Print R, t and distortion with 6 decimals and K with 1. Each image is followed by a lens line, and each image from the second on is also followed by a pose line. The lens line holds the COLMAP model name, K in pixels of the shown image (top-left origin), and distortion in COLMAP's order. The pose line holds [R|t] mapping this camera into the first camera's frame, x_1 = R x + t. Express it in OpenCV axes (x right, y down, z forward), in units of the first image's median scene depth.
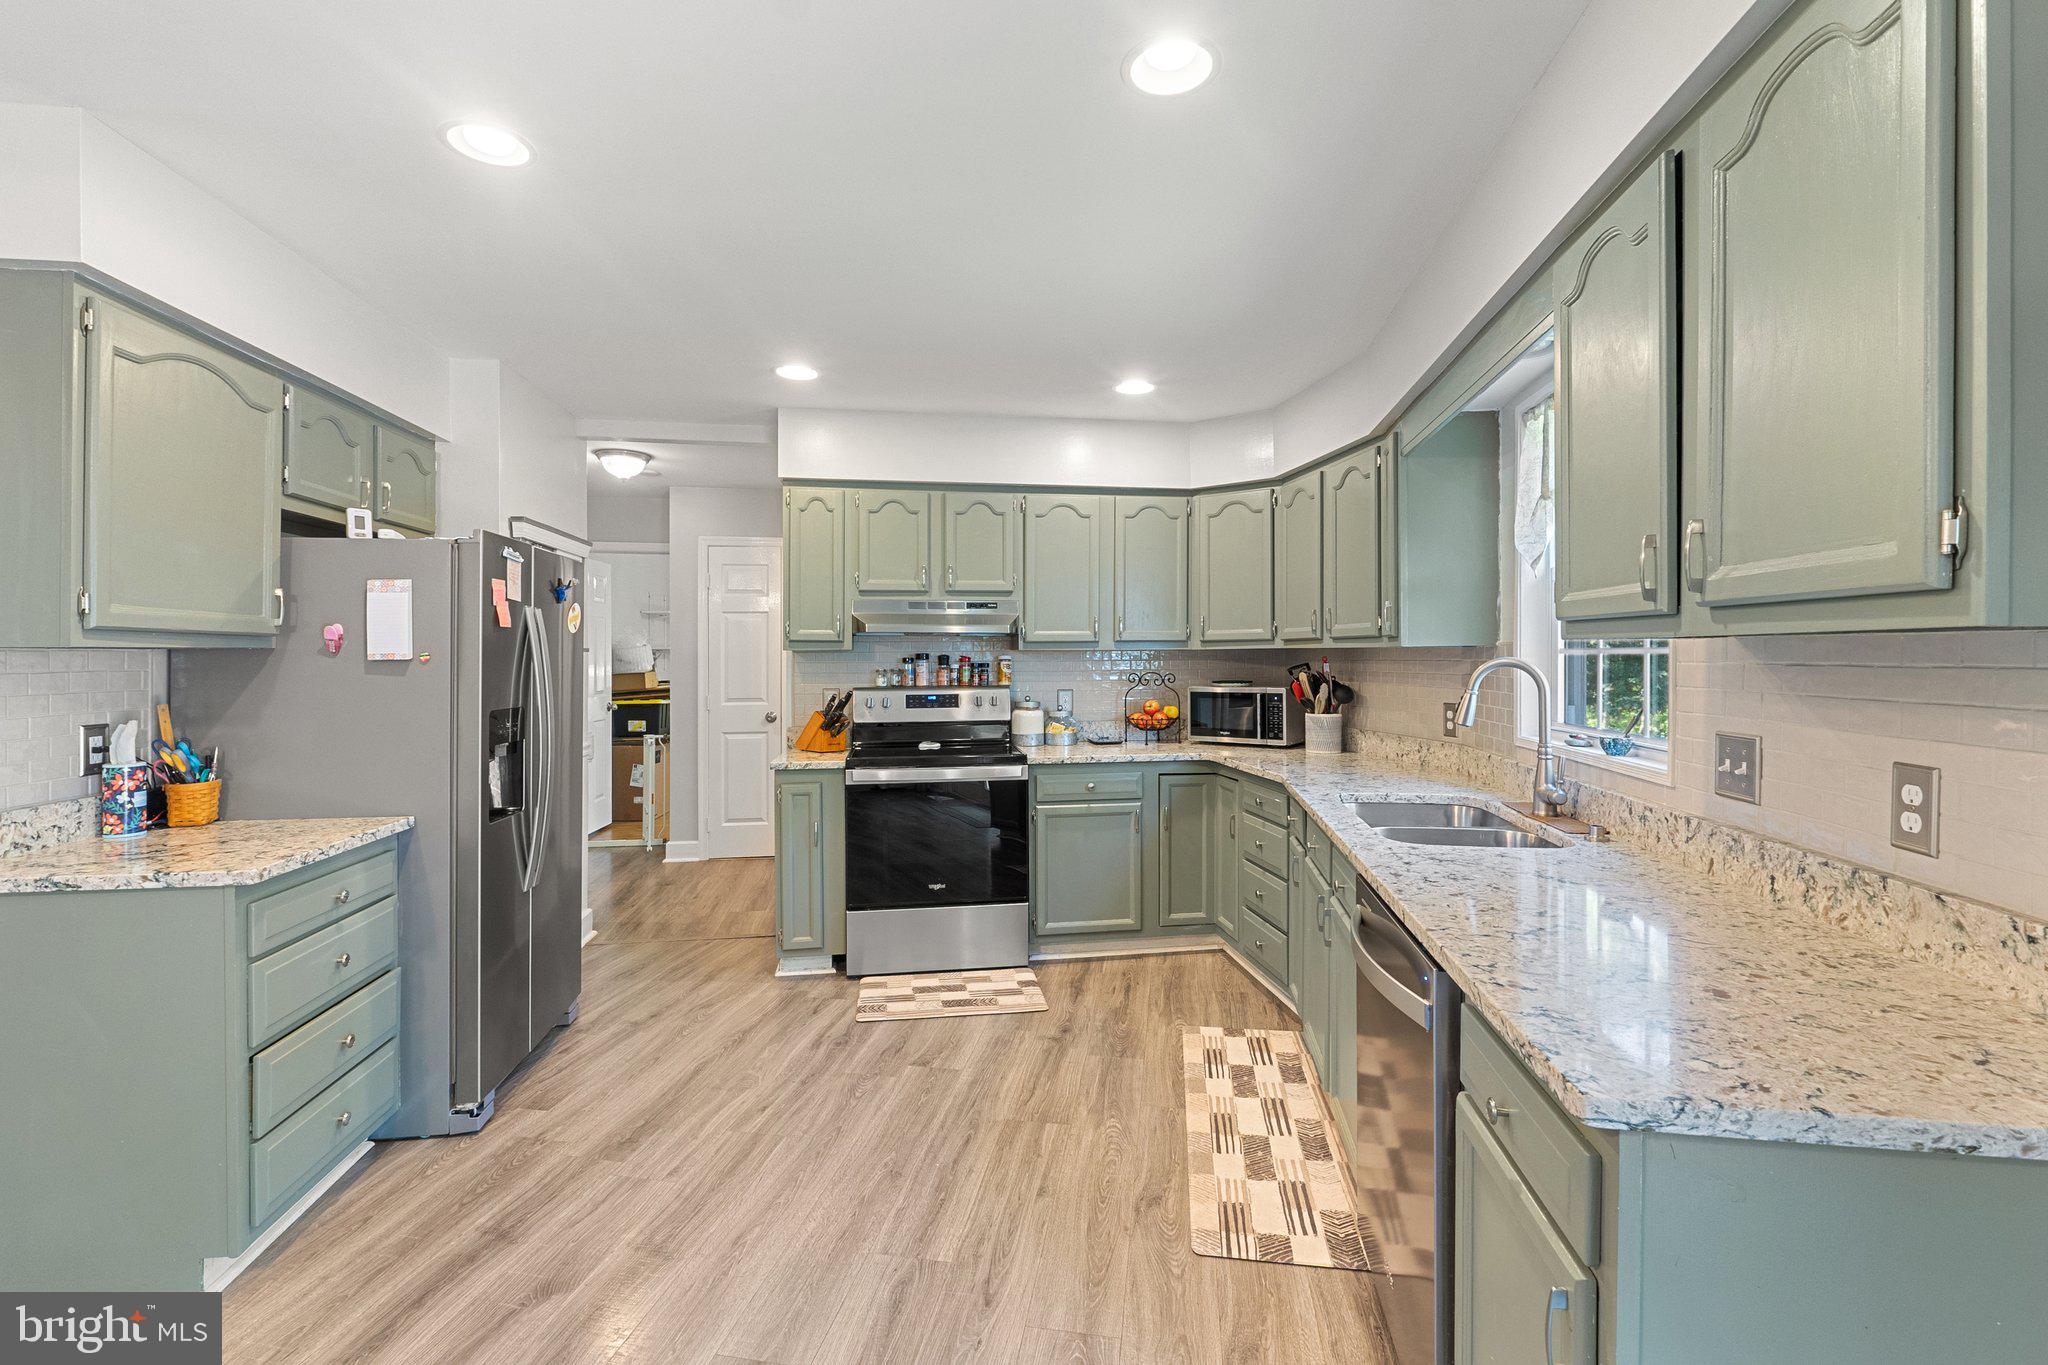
lens RADIAL K [[874.6, 0, 1022.6], [0, 874.6, 658.5], [0, 0, 1]] dist [-0.007742, -0.000028]
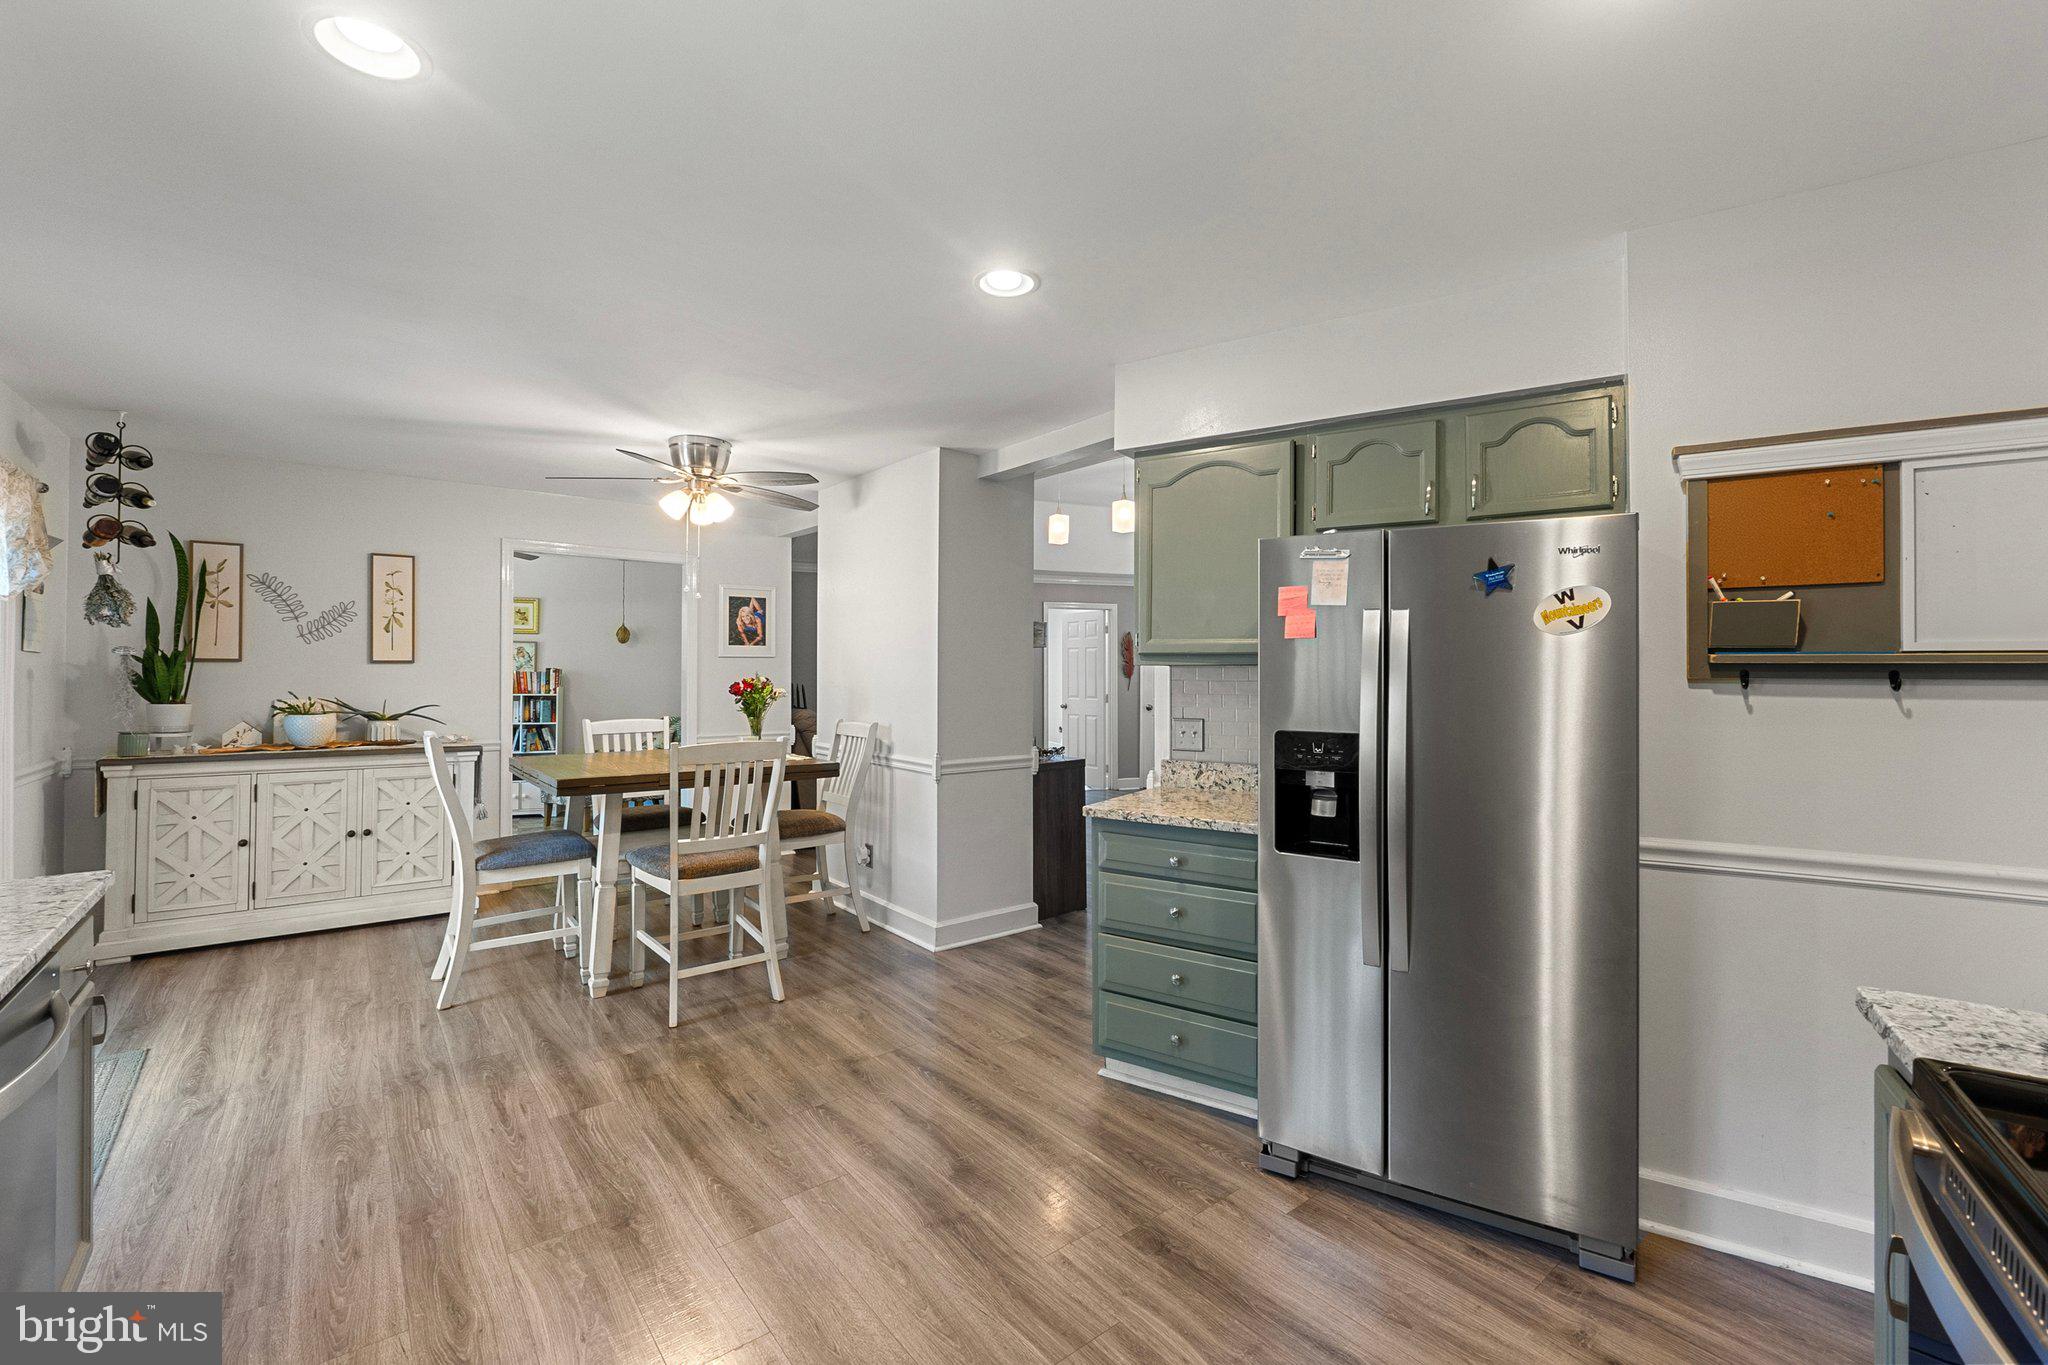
lens RADIAL K [[856.2, 0, 1023.9], [0, 856.2, 678.7], [0, 0, 1]] dist [-0.008661, -0.000081]
pose [[-0.659421, 0.007183, -0.751739, 0.157181], [-0.003128, 0.999919, 0.012298, -0.003373], [0.751767, 0.010461, -0.659346, 0.898951]]
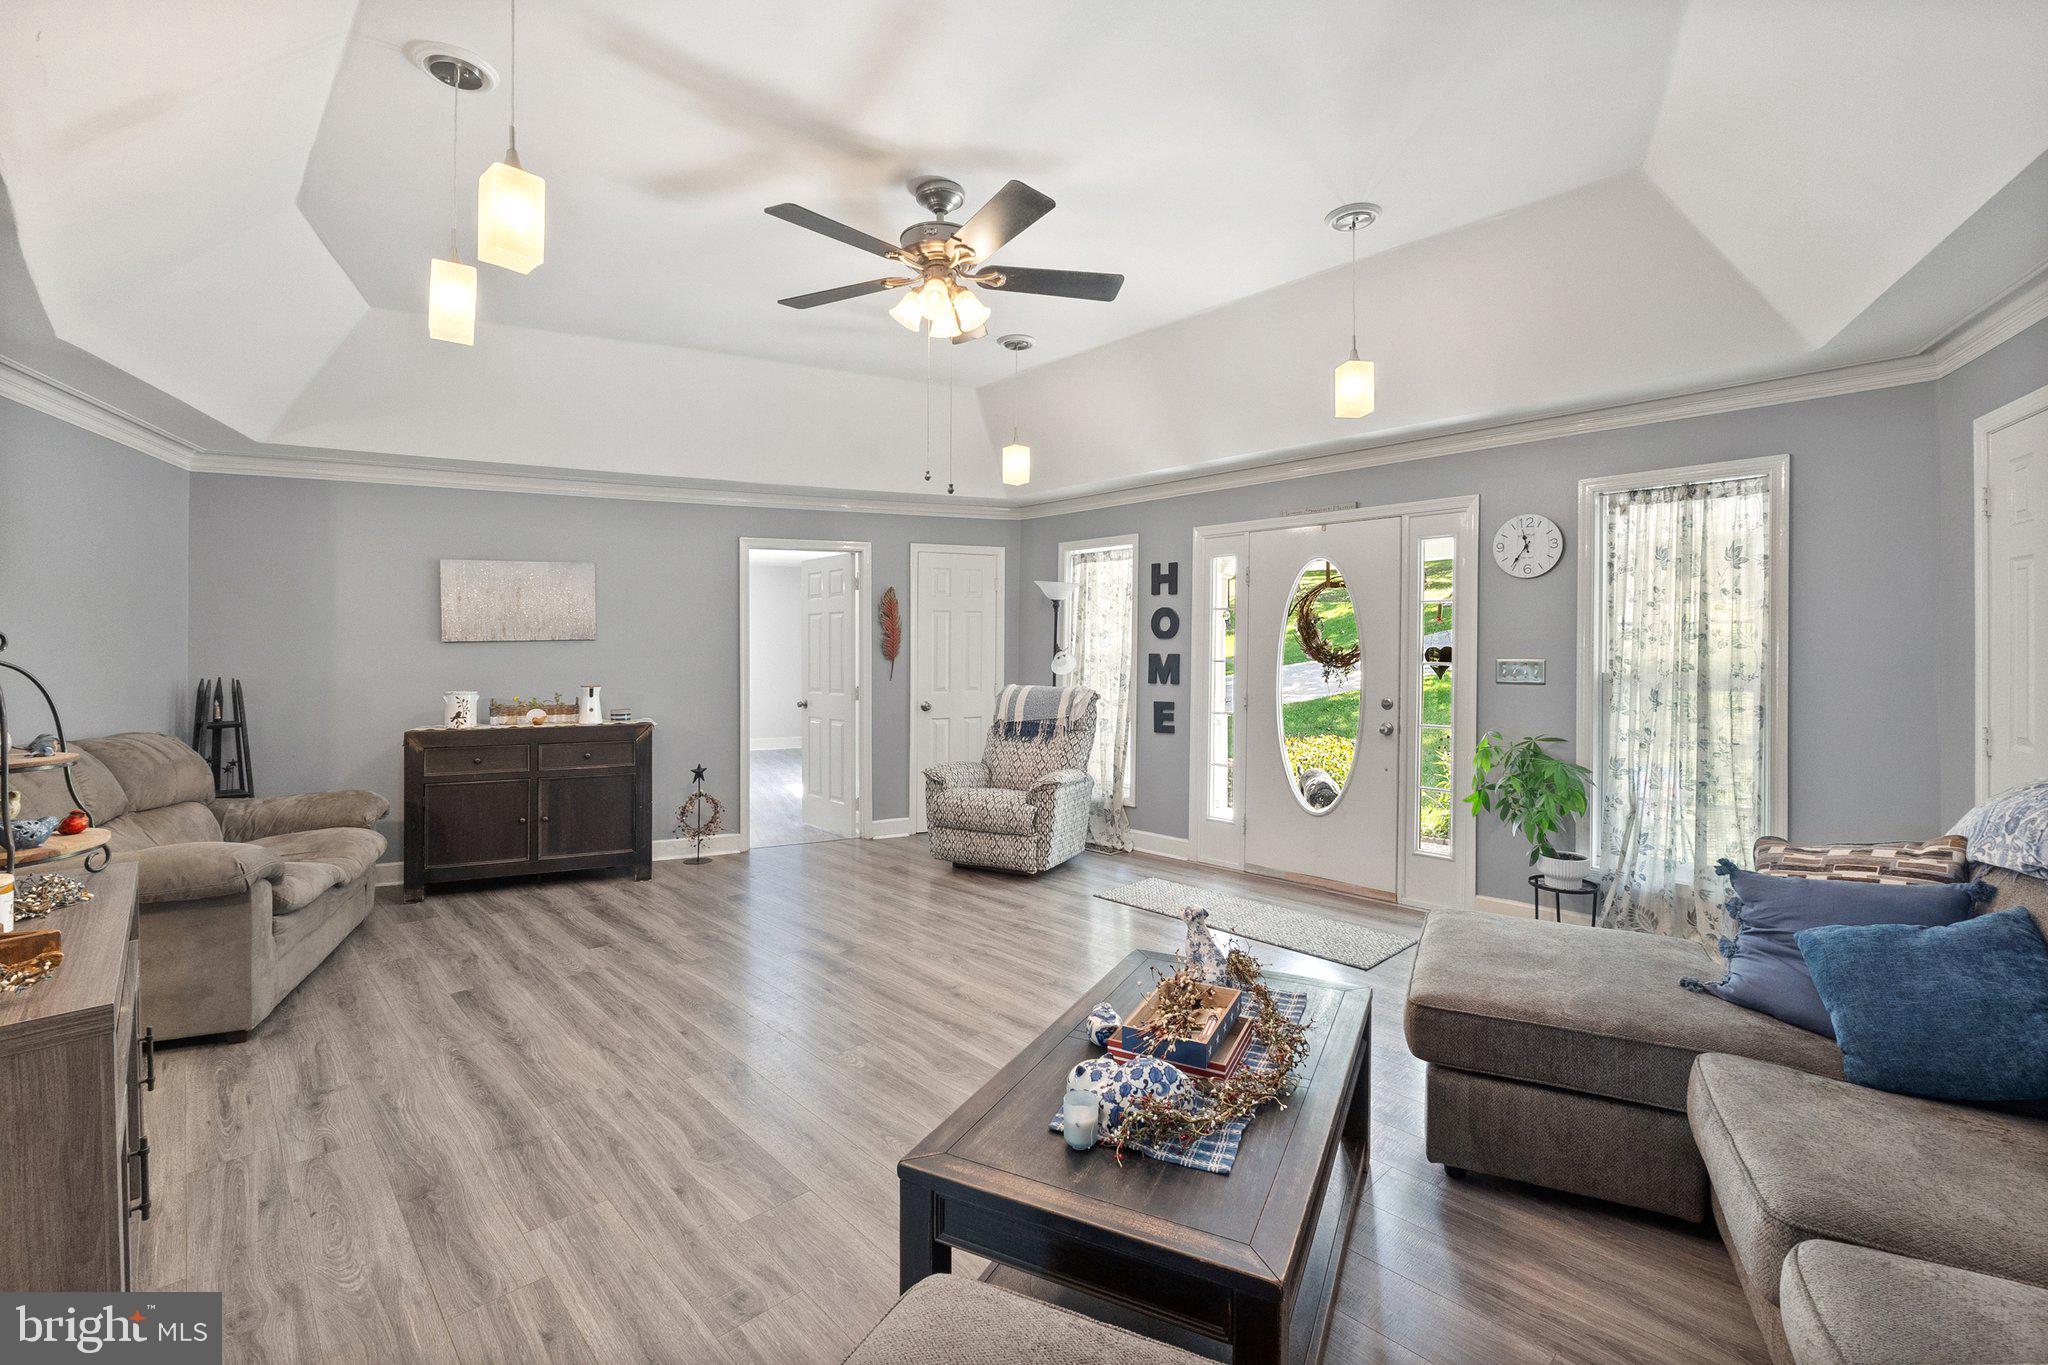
lens RADIAL K [[883.7, 0, 1030.0], [0, 883.7, 644.9], [0, 0, 1]] dist [-0.003580, -0.000713]
pose [[-0.590160, 0.006324, -0.807261, -0.788260], [0.003127, 0.999980, 0.005548, -0.012714], [0.807280, 0.000750, -0.590168, 0.639840]]
